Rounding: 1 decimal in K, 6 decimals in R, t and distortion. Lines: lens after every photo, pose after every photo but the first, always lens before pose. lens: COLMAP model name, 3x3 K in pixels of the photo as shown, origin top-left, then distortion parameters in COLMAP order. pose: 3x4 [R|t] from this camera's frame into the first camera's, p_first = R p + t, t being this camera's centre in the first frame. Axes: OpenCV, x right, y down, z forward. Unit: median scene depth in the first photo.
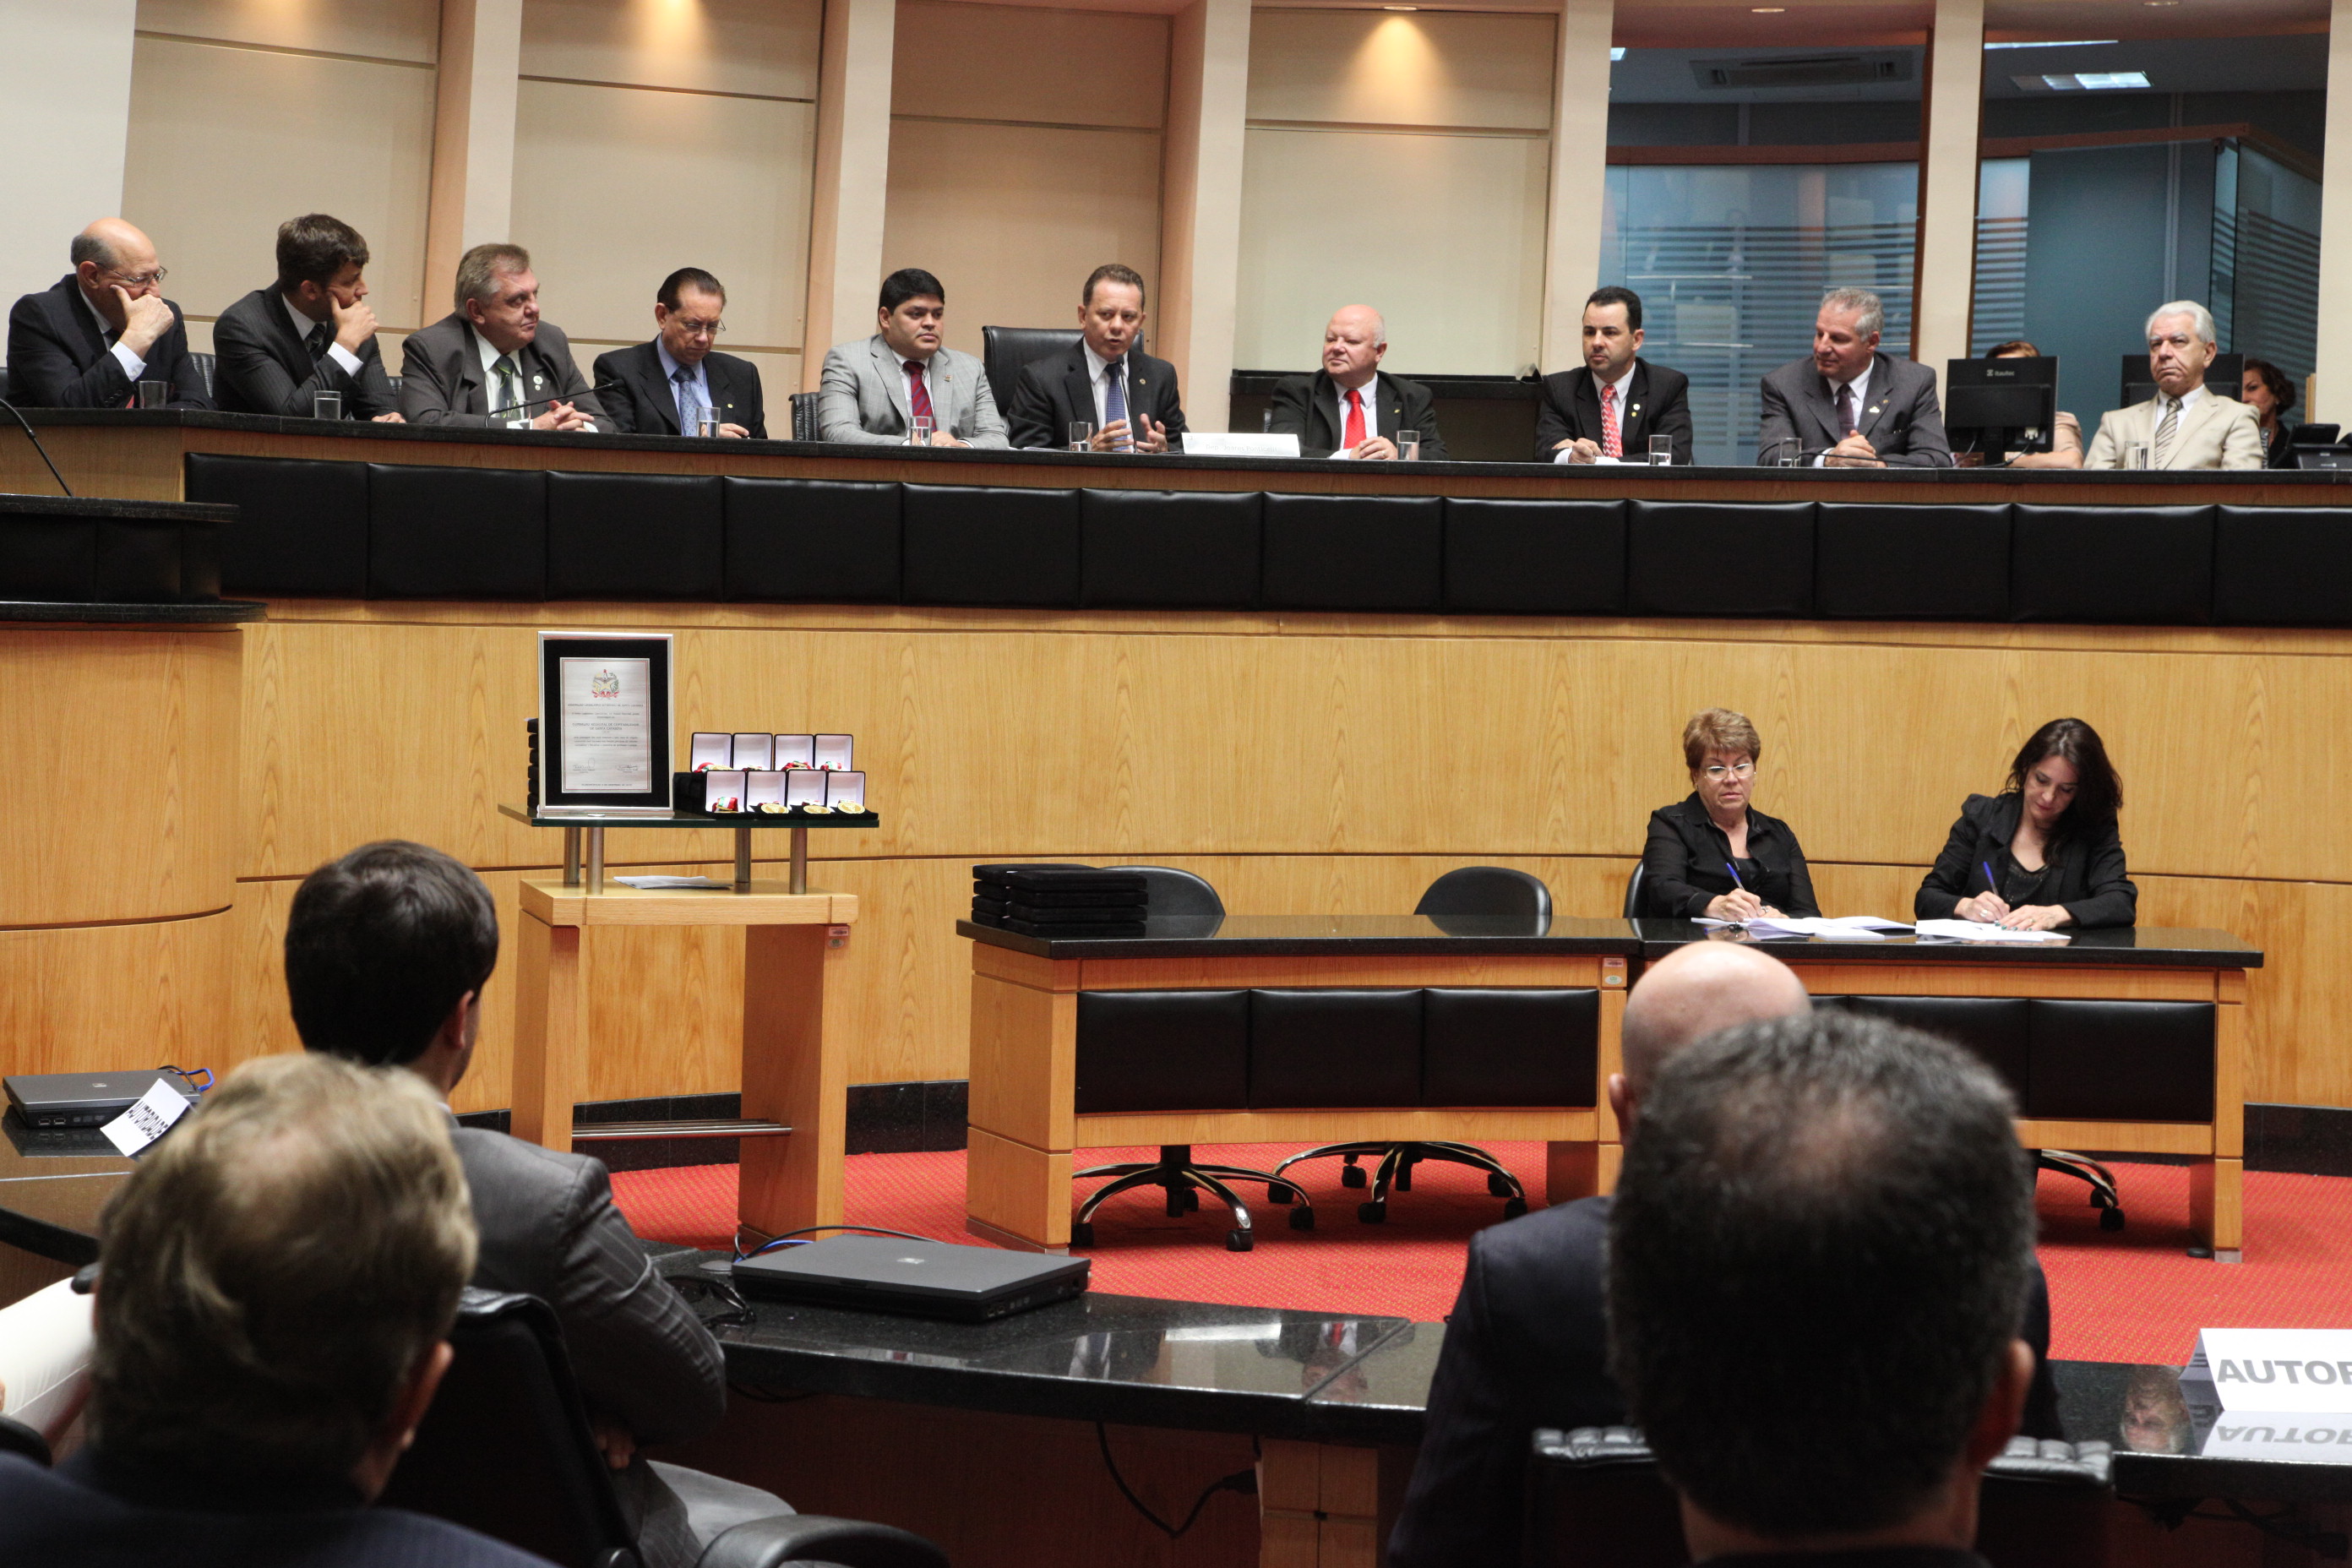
lens RADIAL K [[5132.9, 0, 1167.6], [0, 5132.9, 792.3], [0, 0, 1]] dist [0.486176, 0.000000]
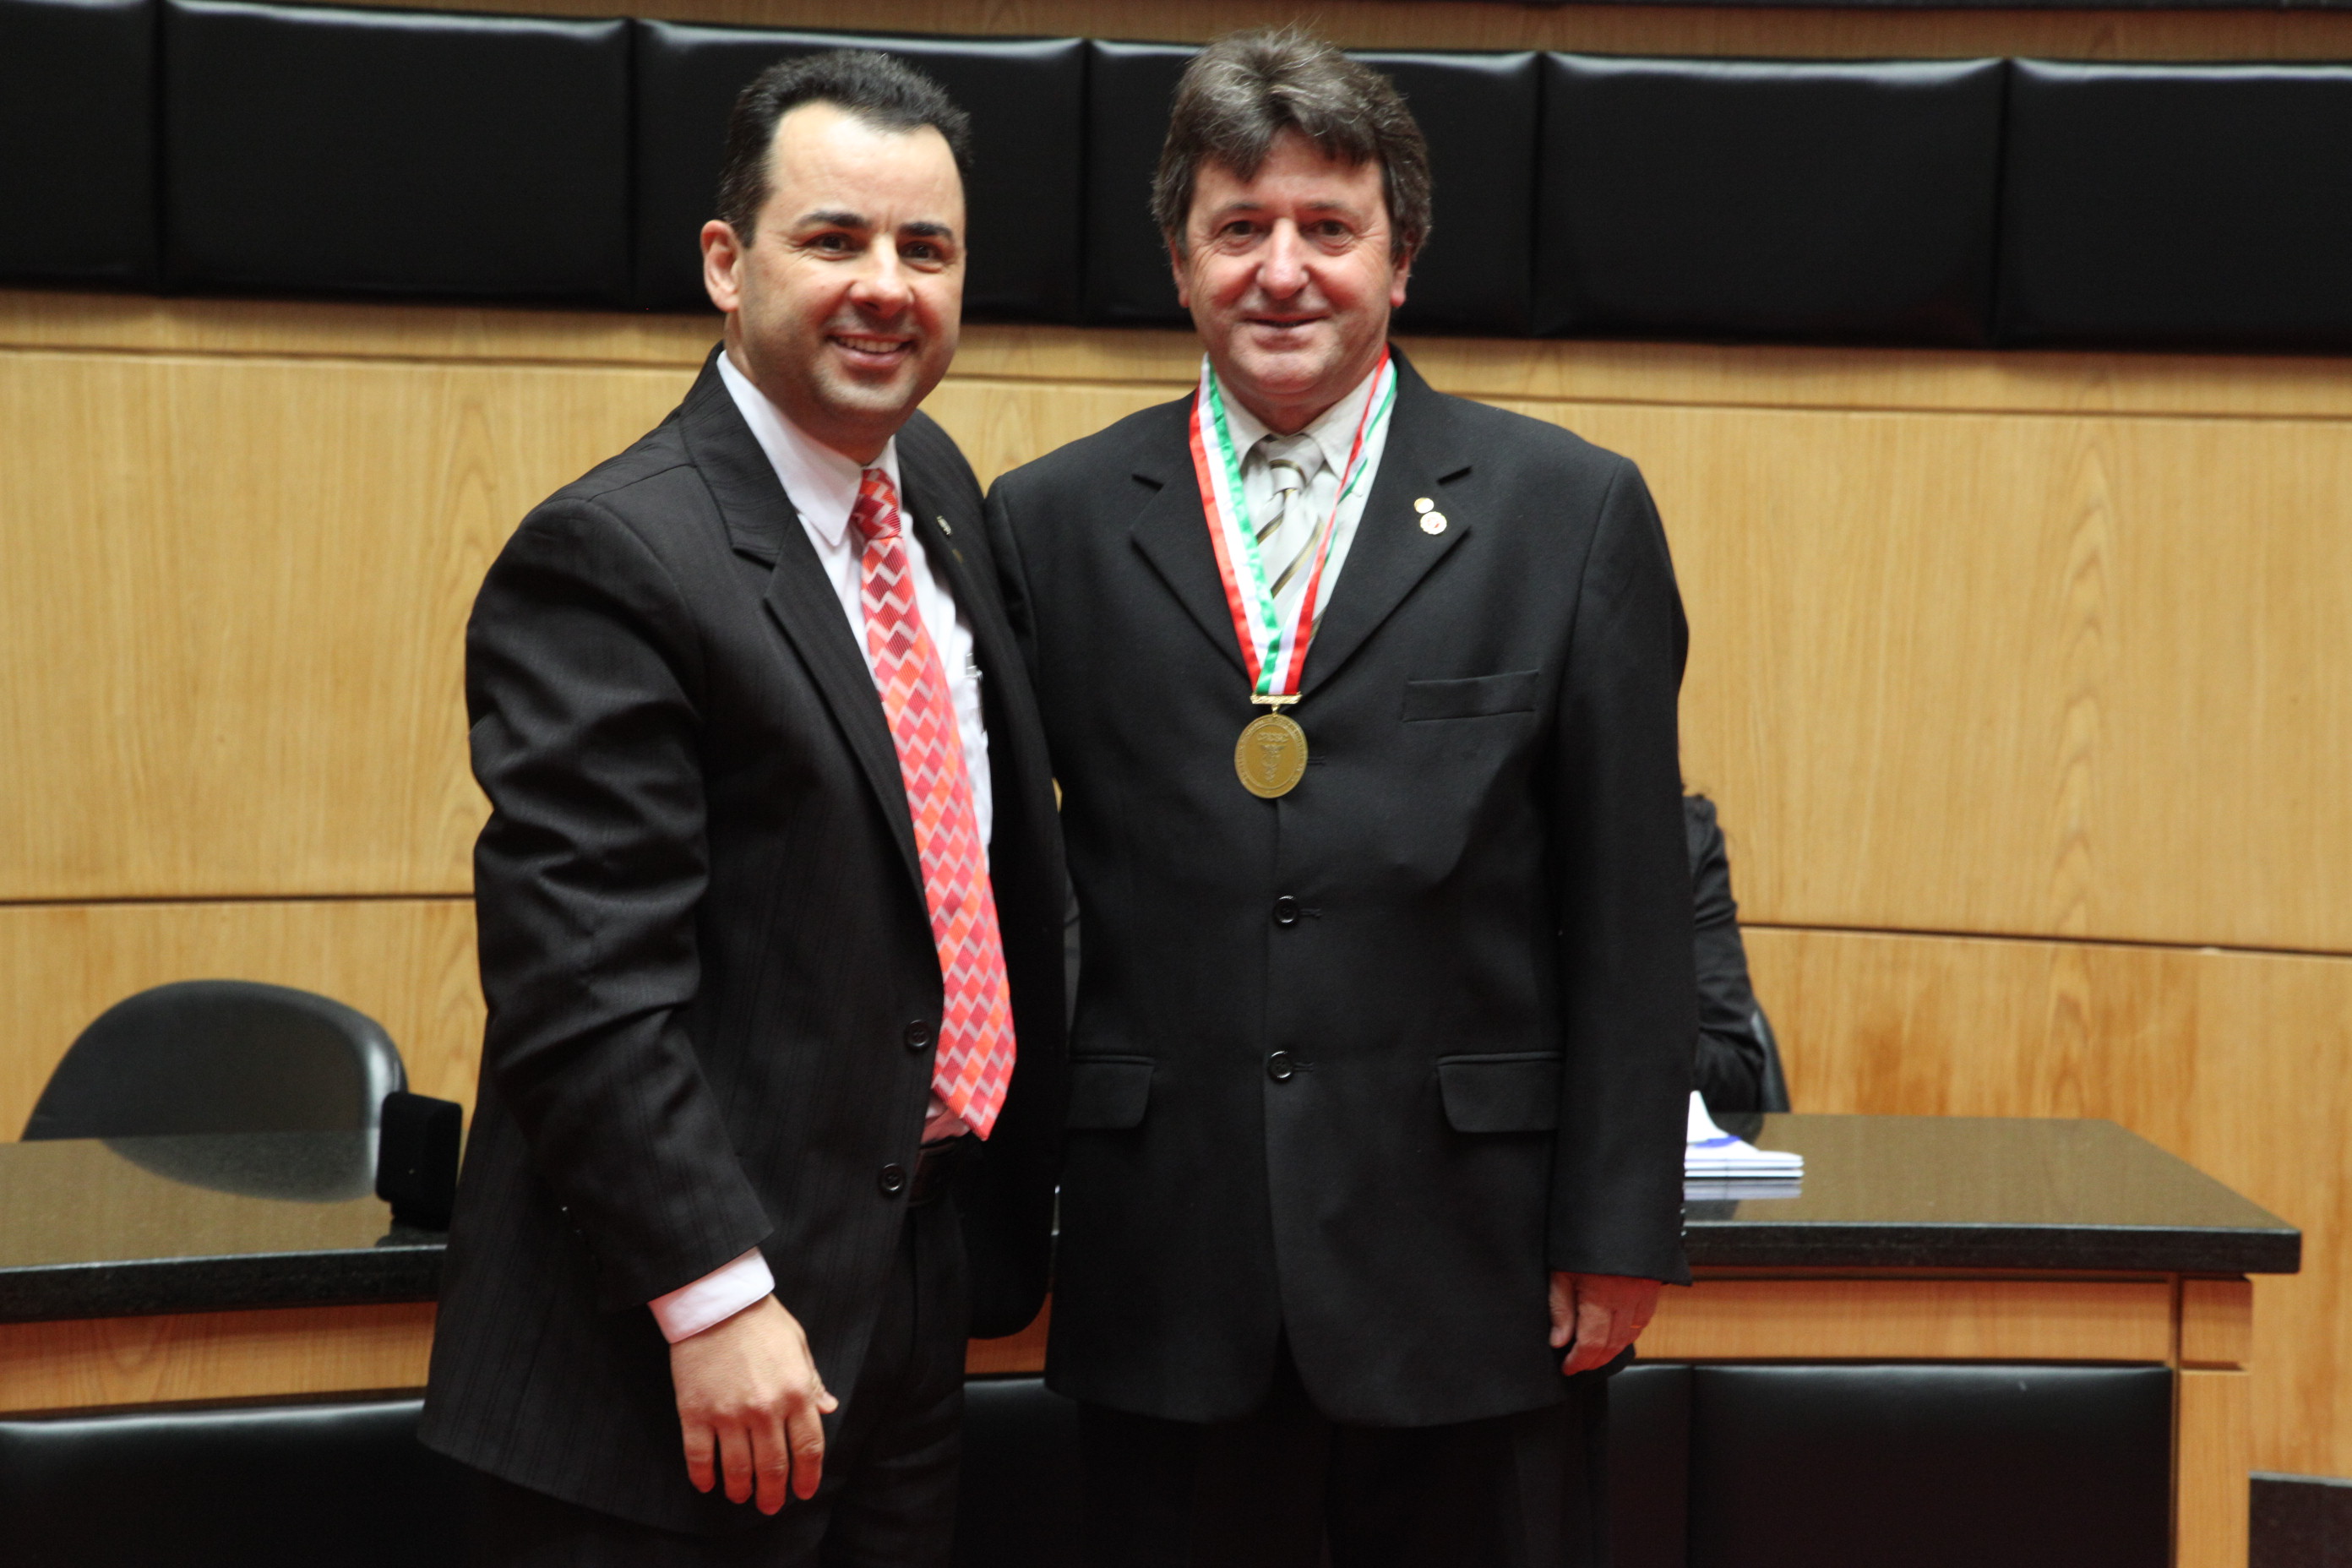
lens RADIAL K [[6168.7, 0, 1195.2], [0, 6168.7, 741.0], [0, 0, 1]] dist [0.658014, 0.000000]
pose [[0.983301, -0.005119, 0.181915, 0.043294], [-0.000596, 0.999508, 0.031346, -0.015710], [-0.181986, -0.030931, 0.982814, 0.511309]]
